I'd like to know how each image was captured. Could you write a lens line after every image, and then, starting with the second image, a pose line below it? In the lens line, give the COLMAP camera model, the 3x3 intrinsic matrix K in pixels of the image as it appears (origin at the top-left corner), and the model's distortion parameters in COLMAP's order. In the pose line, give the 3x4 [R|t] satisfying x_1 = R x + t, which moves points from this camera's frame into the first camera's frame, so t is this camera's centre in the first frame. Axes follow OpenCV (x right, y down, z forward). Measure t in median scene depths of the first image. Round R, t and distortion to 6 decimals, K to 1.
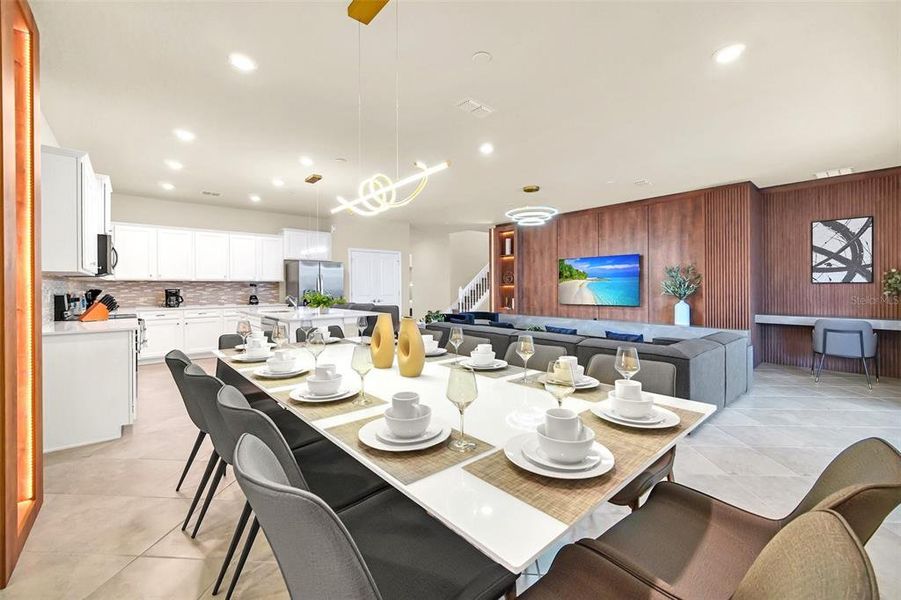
lens RADIAL K [[362.8, 0, 451.9], [0, 362.8, 288.2], [0, 0, 1]] dist [0.000182, -0.000091]
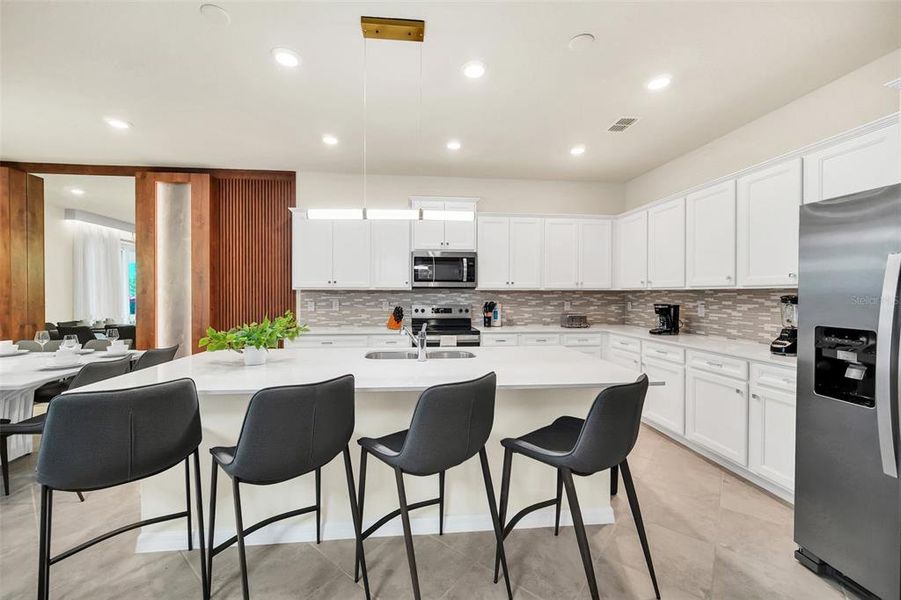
lens RADIAL K [[362.7, 0, 448.6], [0, 362.7, 296.0], [0, 0, 1]] dist [-0.000706, -0.000173]
pose [[-0.577957, 0.010229, -0.816003, -0.073317], [-0.000239, 0.999919, 0.012703, -0.015941], [0.816067, 0.007537, -0.577908, 0.934936]]
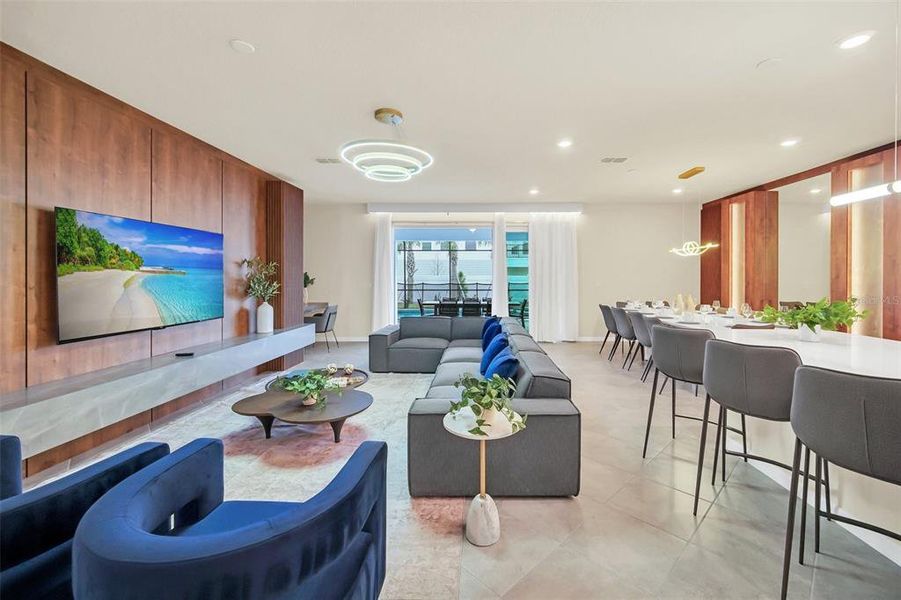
lens RADIAL K [[372.7, 0, 474.6], [0, 372.7, 277.7], [0, 0, 1]] dist [0.000344, -0.000002]
pose [[-0.749639, 0.002462, 0.661842, -0.218147], [0.003754, 0.999993, 0.000533, -0.015645], [-0.661836, 0.002884, -0.749643, 1.094641]]
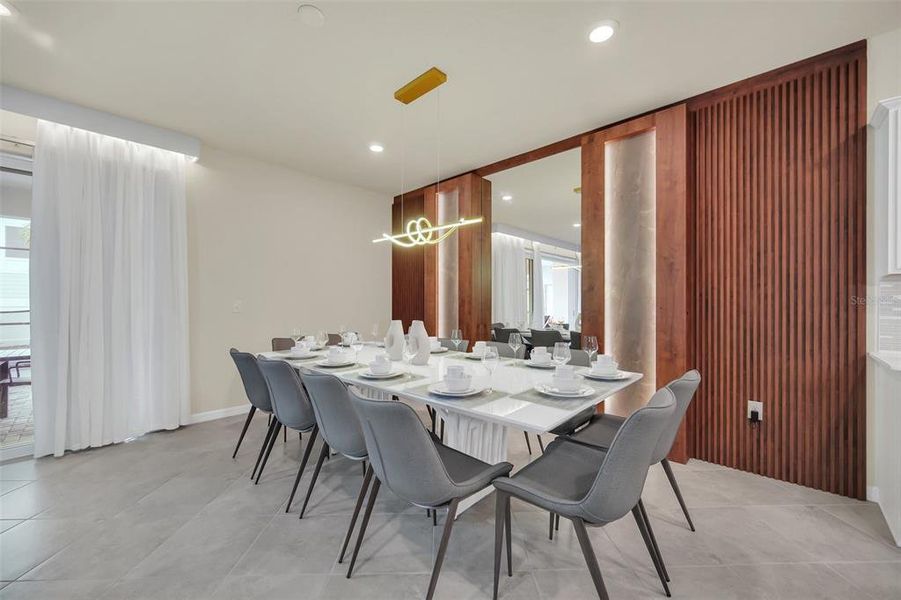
lens RADIAL K [[356.0, 0, 446.8], [0, 356.0, 303.7], [0, 0, 1]] dist [-0.000658, -0.000207]
pose [[-0.995770, 0.004243, -0.091787, -0.046983], [0.004051, 0.999989, 0.002279, 0.001447], [0.091796, 0.001898, -0.995776, 0.631972]]
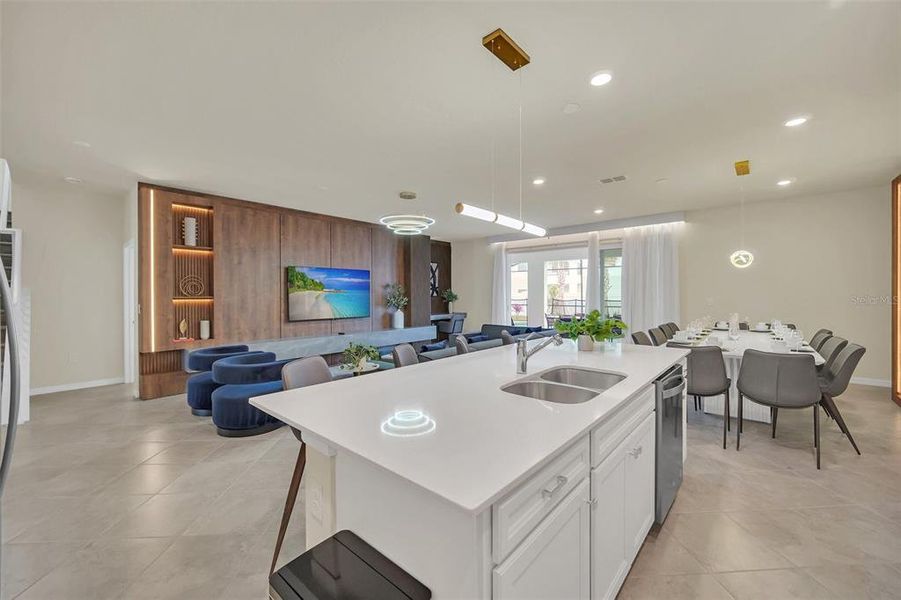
lens RADIAL K [[362.7, 0, 448.6], [0, 362.7, 296.0], [0, 0, 1]] dist [-0.000706, -0.000173]
pose [[-0.128478, -0.001516, 0.991711, -0.580527], [0.006320, 0.999977, 0.002348, -0.013825], [-0.991692, 0.006569, -0.128465, 0.825712]]
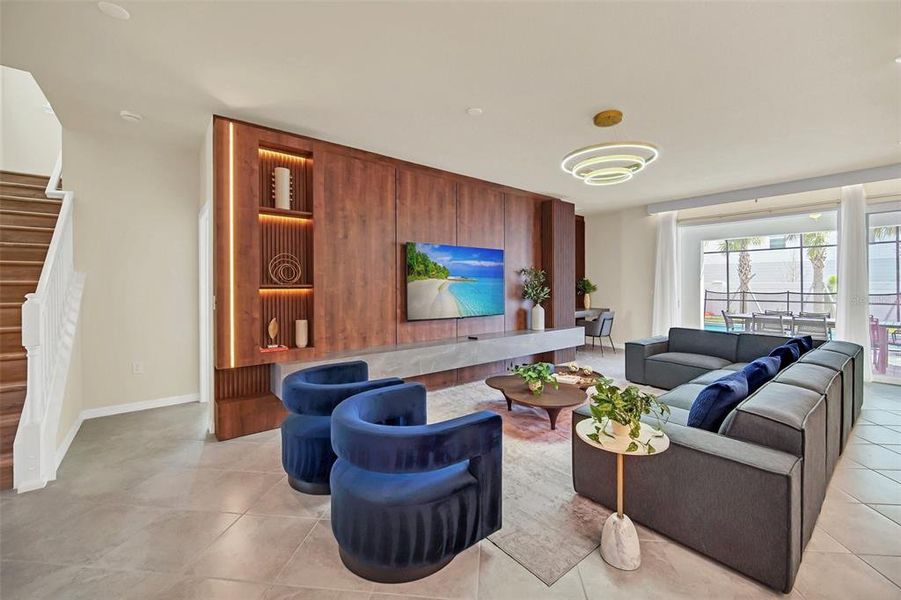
lens RADIAL K [[368.5, 0, 450.2], [0, 368.5, 289.1], [0, 0, 1]] dist [-0.000117, -0.000169]
pose [[0.039341, -0.005736, 0.999209, -0.290282], [0.003758, 0.999977, 0.005592, -0.010329], [-0.999219, 0.003535, 0.039361, 0.995192]]
